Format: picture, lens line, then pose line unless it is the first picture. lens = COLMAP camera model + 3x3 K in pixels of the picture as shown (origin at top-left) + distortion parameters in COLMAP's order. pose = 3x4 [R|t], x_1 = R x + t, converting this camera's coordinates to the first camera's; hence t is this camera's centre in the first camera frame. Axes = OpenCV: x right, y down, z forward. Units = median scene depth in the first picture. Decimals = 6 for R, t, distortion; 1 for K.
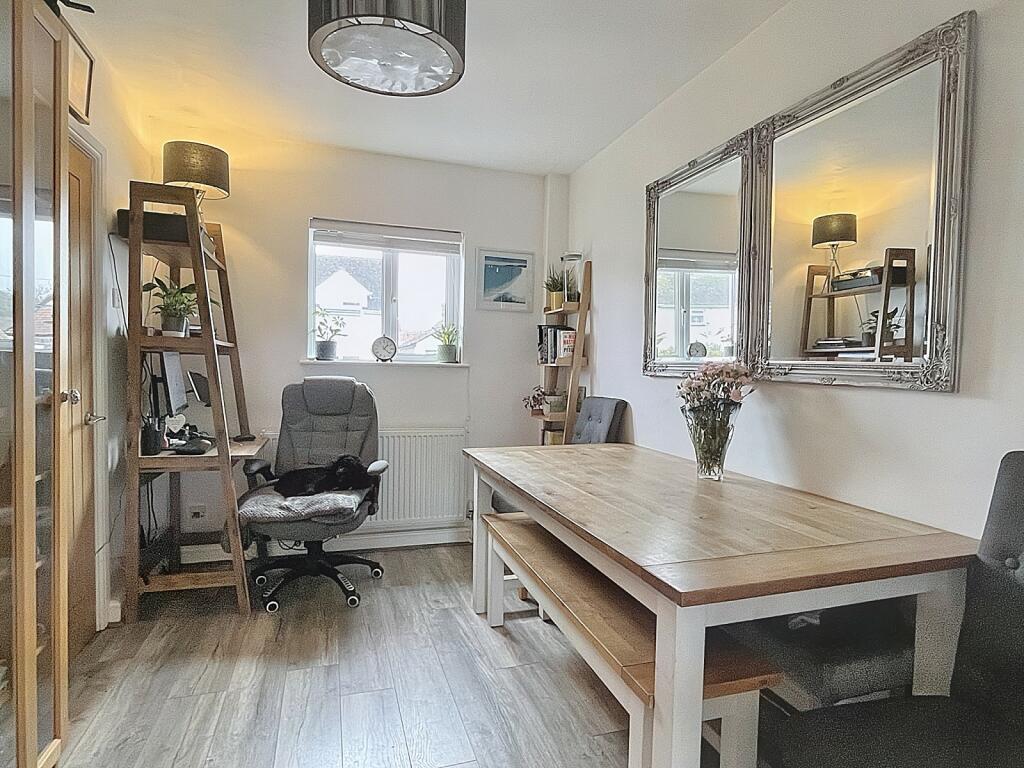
lens RADIAL K [[556.8, 0, 513.8], [0, 556.8, 382.4], [0, 0, 1]] dist [-0.001011, -0.000083]
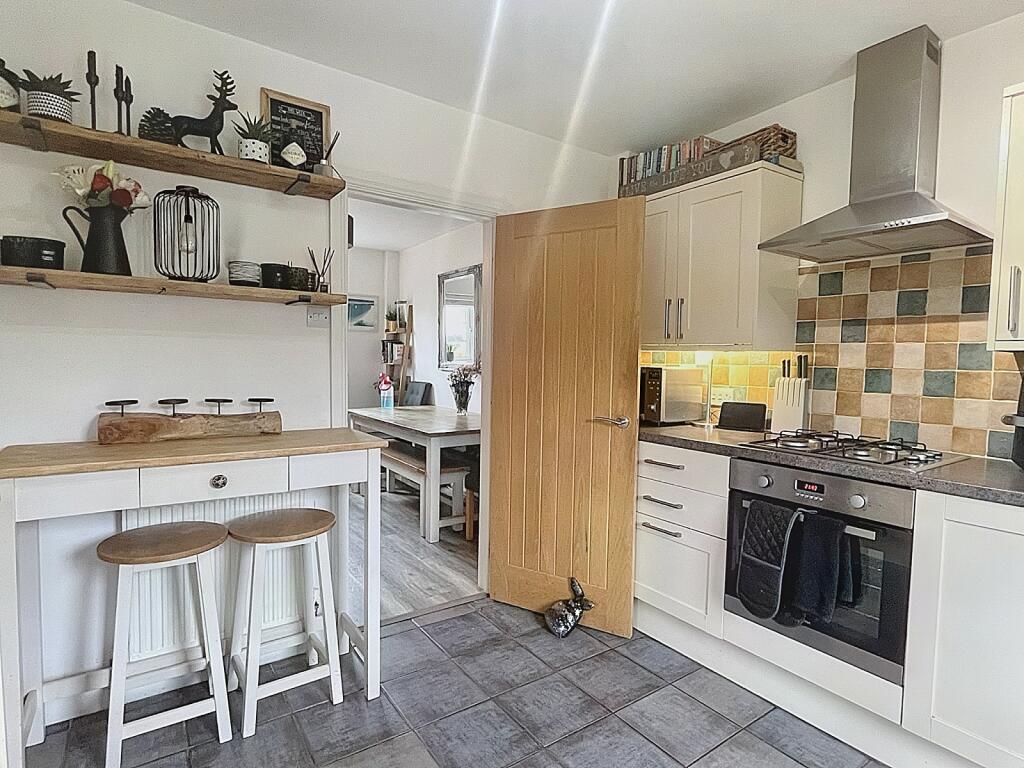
lens RADIAL K [[556.8, 0, 520.0], [0, 556.8, 384.9], [0, 0, 1]] dist [-0.001011, -0.000083]
pose [[0.954994, -0.018612, 0.296041, -0.062482], [0.010724, 0.999543, 0.028247, -0.009829], [-0.296432, -0.023801, 0.954757, -0.798217]]
